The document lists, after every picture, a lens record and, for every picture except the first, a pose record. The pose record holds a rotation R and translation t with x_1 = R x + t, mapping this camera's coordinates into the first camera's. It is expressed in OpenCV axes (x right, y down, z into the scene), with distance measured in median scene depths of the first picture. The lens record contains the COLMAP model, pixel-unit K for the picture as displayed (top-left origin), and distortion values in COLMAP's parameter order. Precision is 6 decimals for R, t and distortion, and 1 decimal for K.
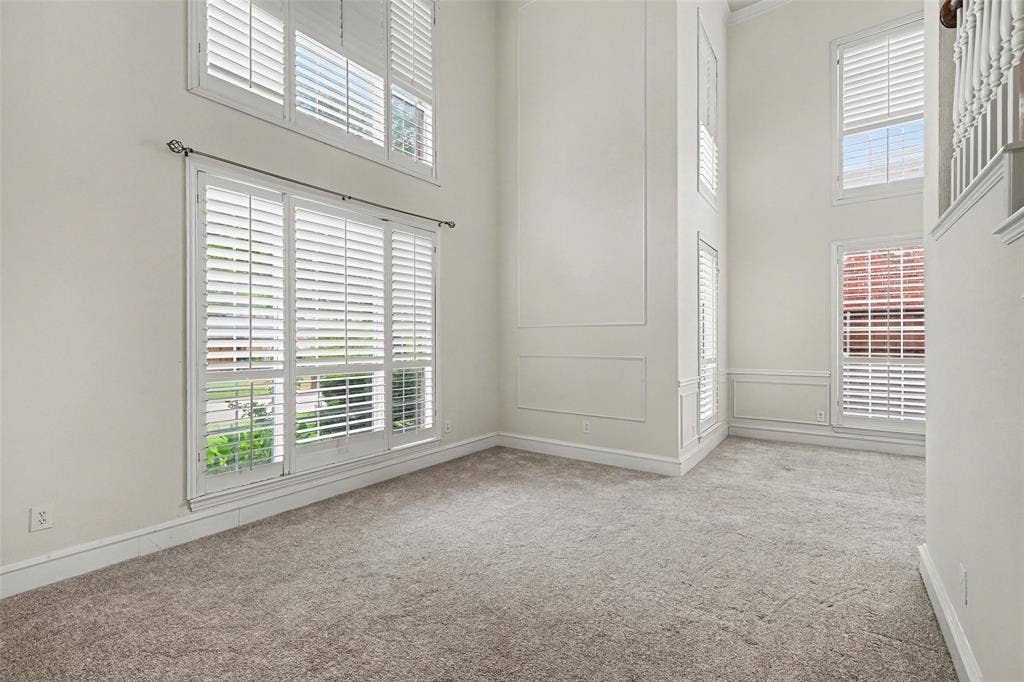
lens RADIAL K [[450.4, 0, 513.9], [0, 450.4, 338.0], [0, 0, 1]] dist [0.008156, 0.000098]
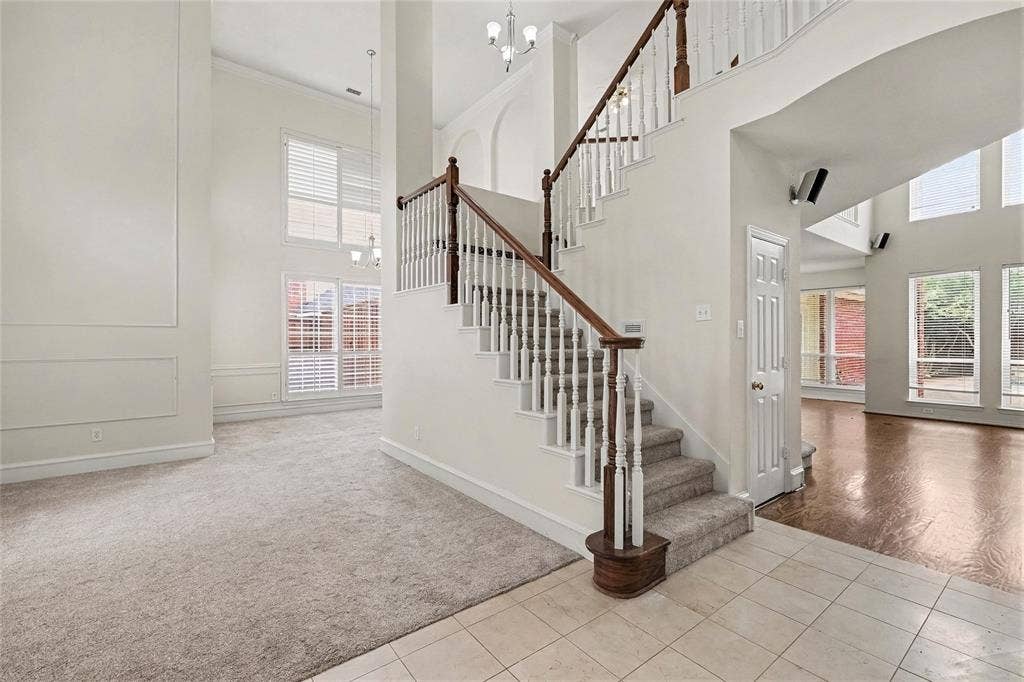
lens RADIAL K [[439.7, 0, 512.0], [0, 439.7, 341.0], [0, 0, 1]] dist [-0.000823, 0.000004]
pose [[0.287756, -0.004915, 0.957691, -0.408825], [-0.000365, 0.999986, 0.005241, -0.001748], [-0.957704, -0.001858, 0.287751, -0.078814]]
